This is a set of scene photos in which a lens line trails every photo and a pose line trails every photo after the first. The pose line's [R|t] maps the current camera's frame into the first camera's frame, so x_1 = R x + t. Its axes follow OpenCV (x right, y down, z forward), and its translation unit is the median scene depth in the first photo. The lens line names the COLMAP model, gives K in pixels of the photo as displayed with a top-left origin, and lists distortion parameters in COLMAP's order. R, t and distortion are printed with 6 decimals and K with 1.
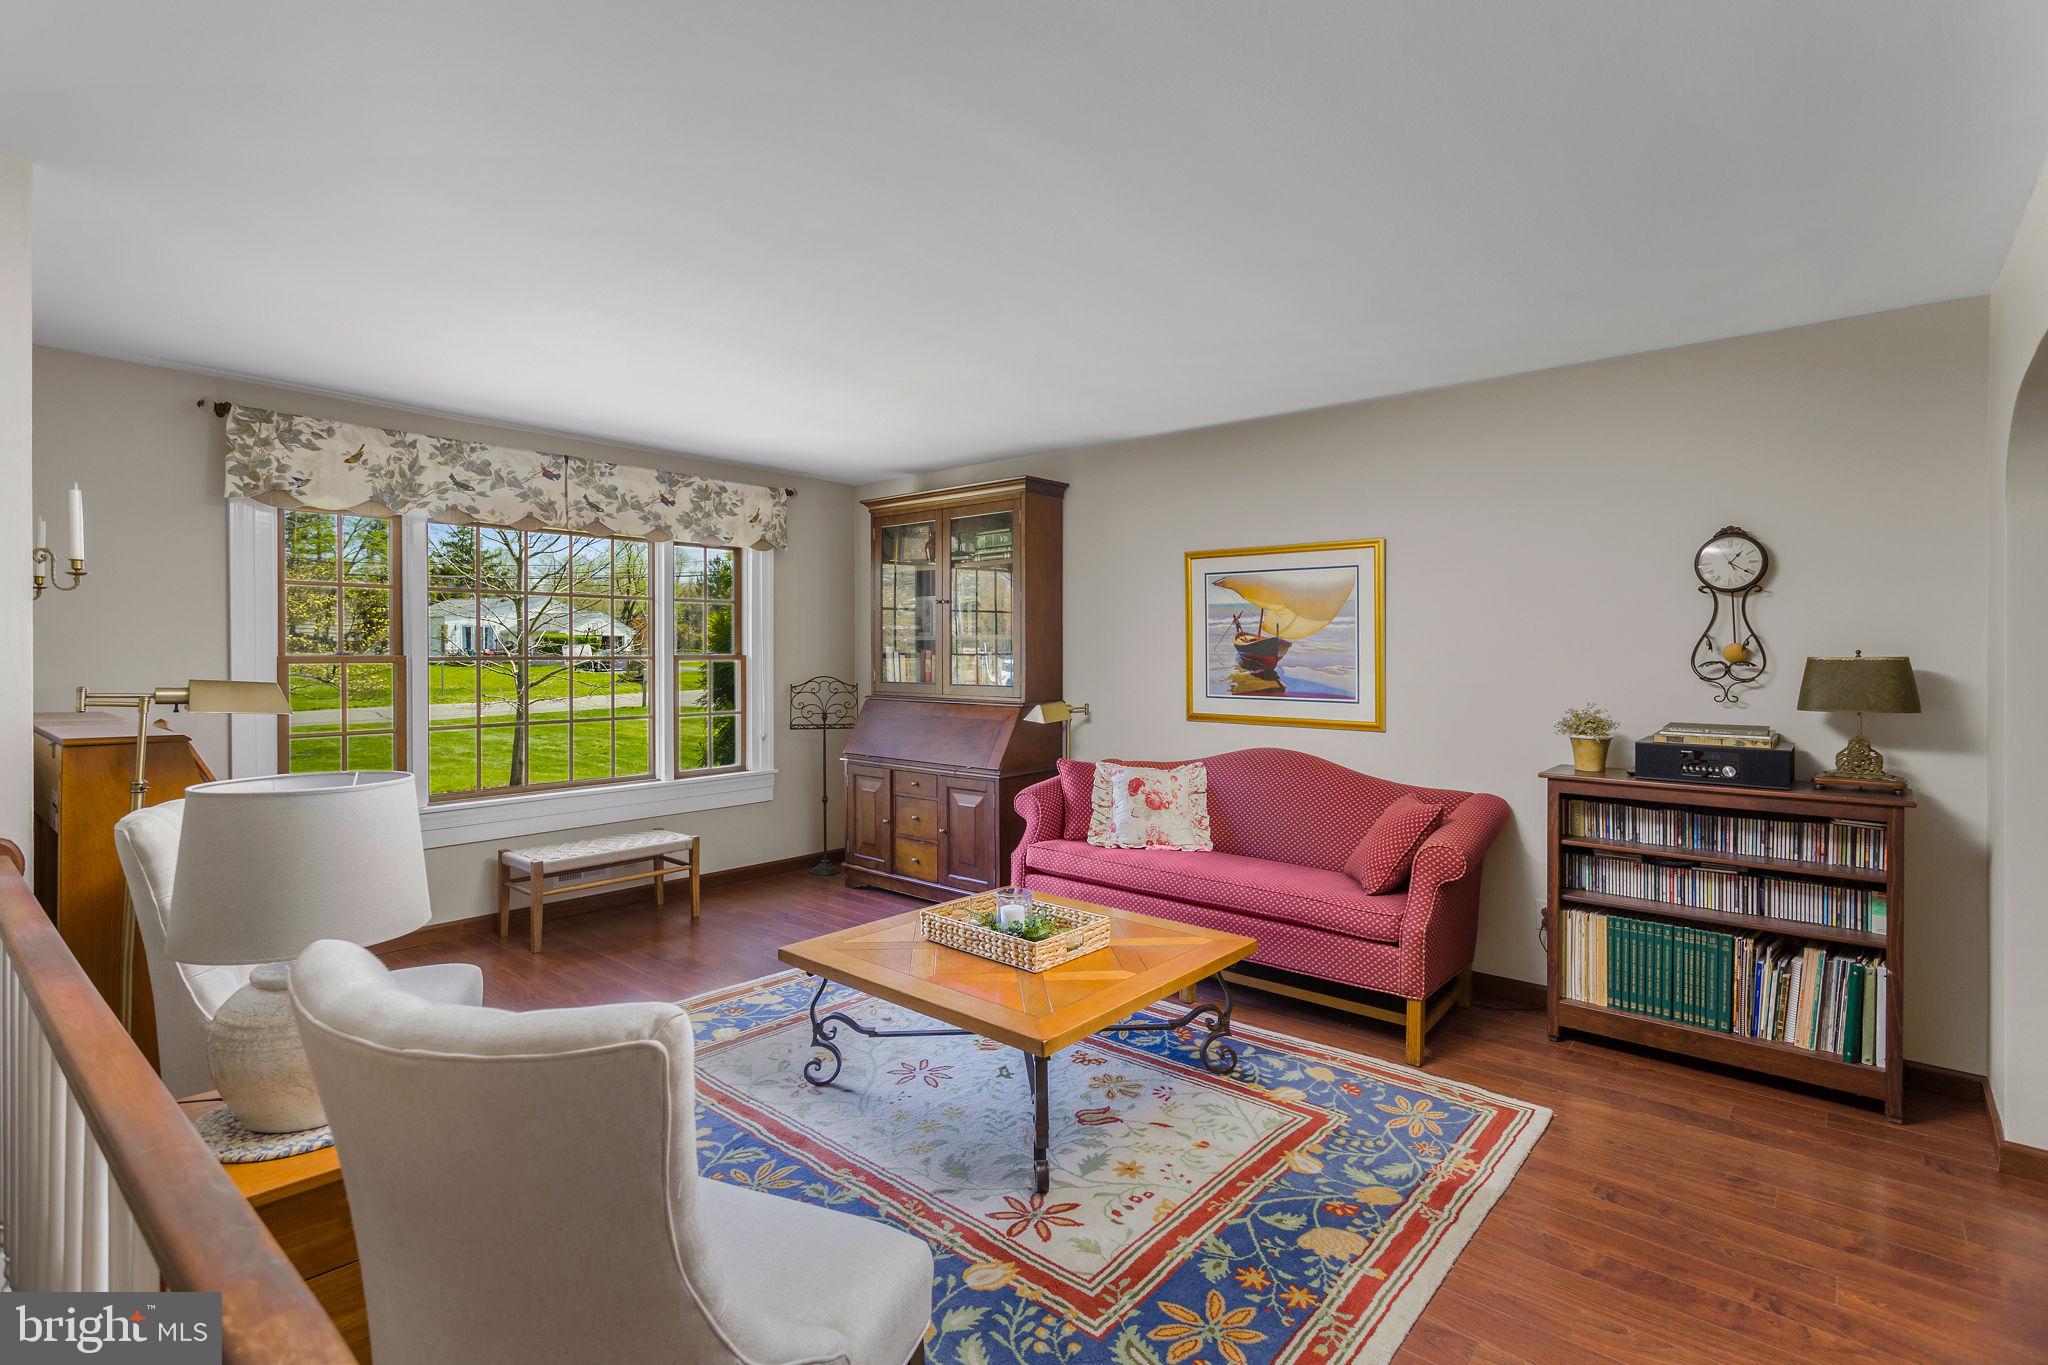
lens RADIAL K [[978.9, 0, 1023.5], [0, 978.9, 663.0], [0, 0, 1]] dist [-0.004271, -0.000246]
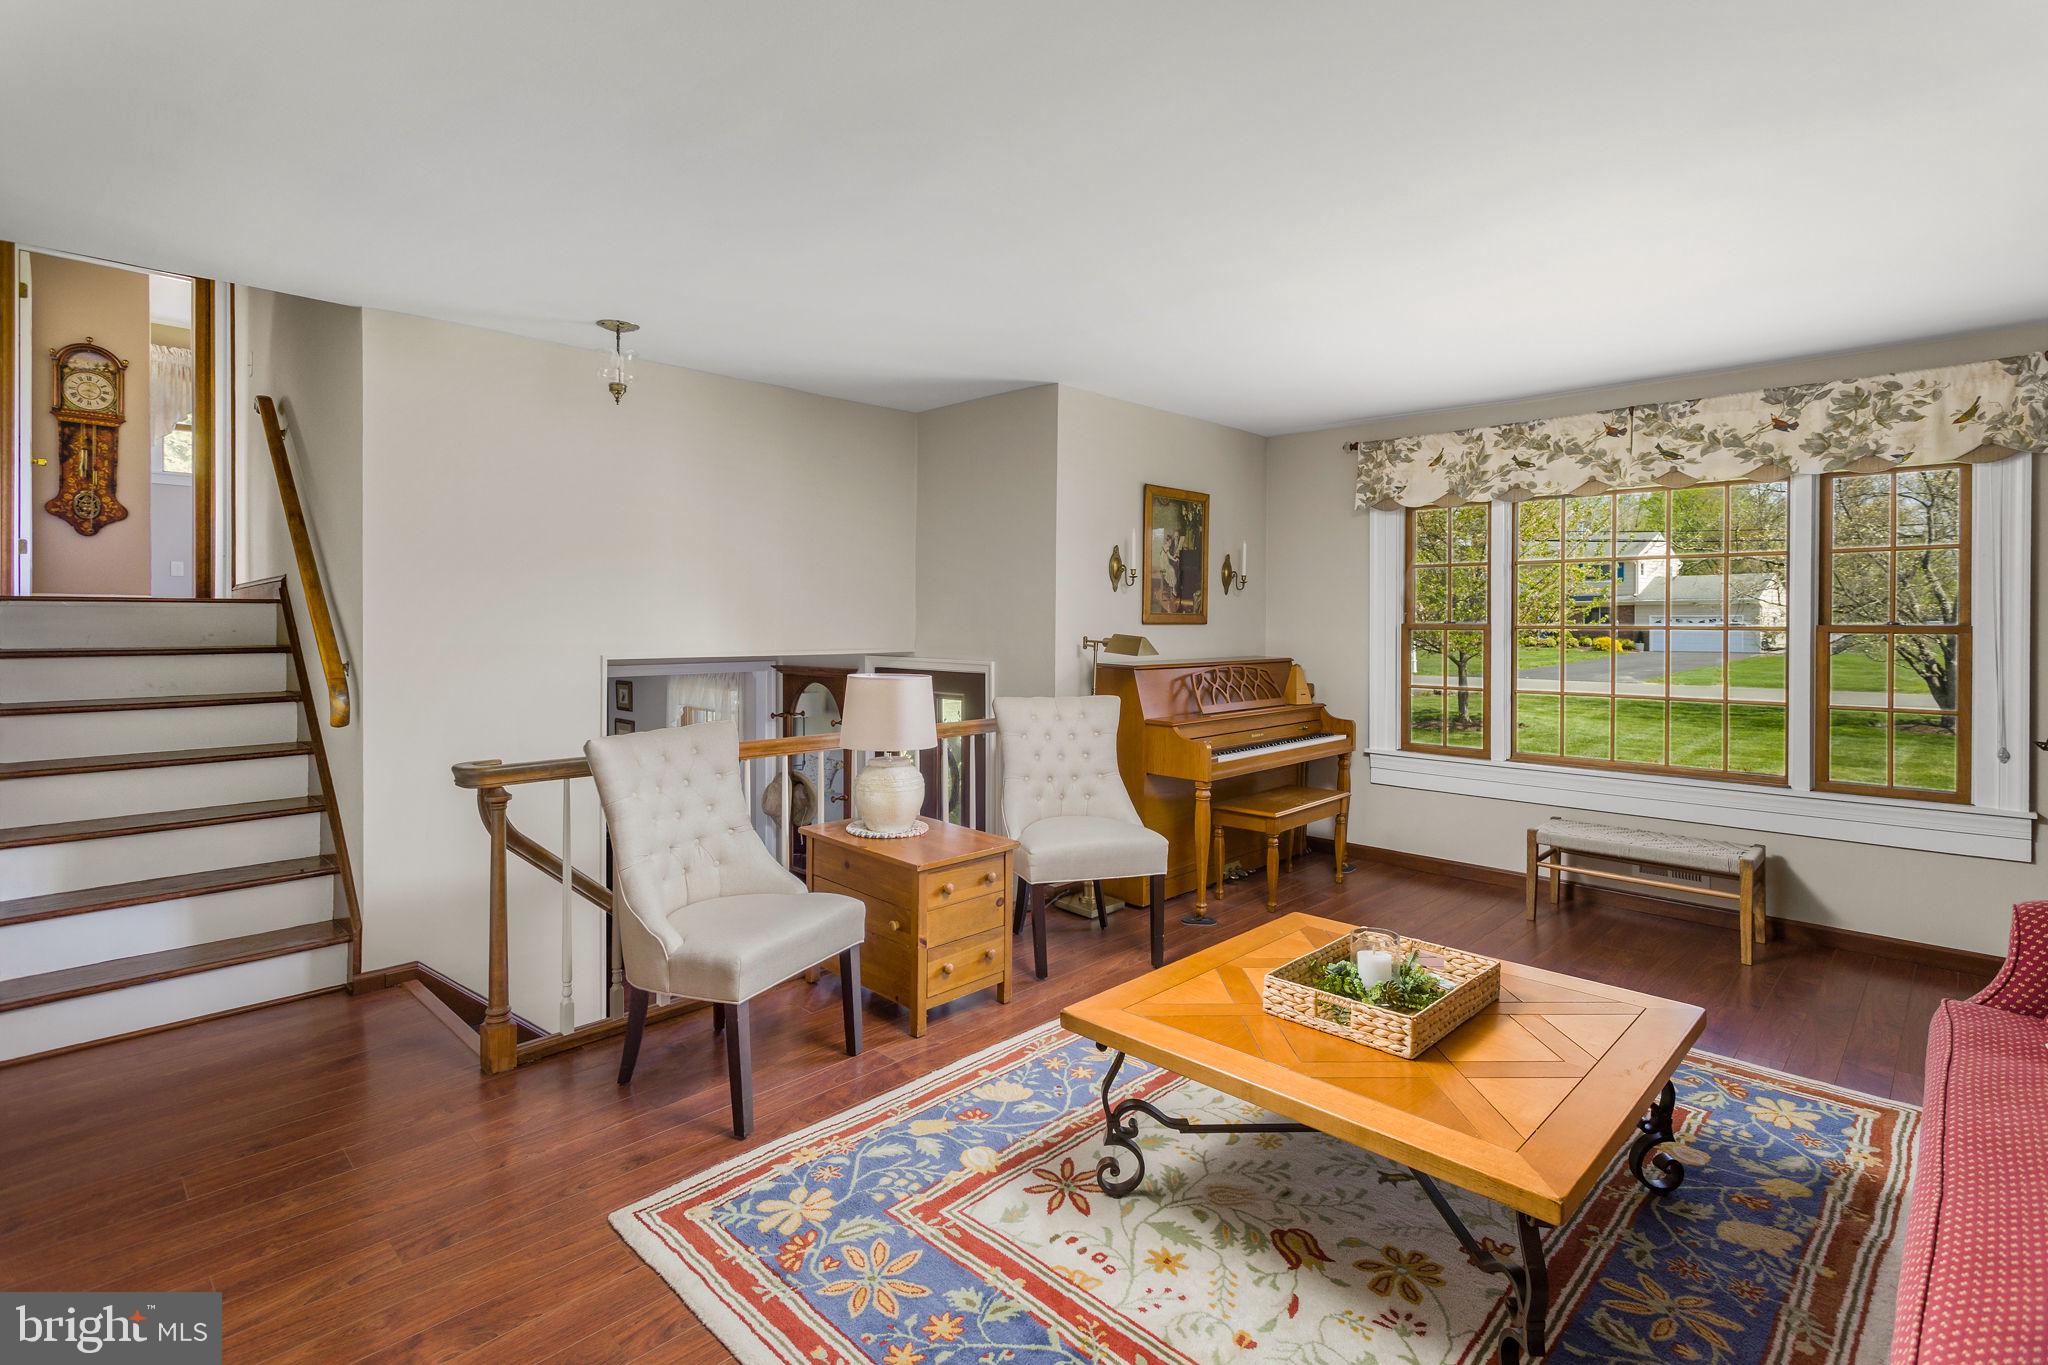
lens RADIAL K [[978.9, 0, 1022.3], [0, 978.9, 627.9], [0, 0, 1]] dist [-0.004271, -0.000246]
pose [[-0.083956, 0.004821, -0.996458, 0.547499], [-0.014991, 0.999869, 0.006101, -0.001842], [0.996357, 0.015450, -0.083873, 0.565157]]
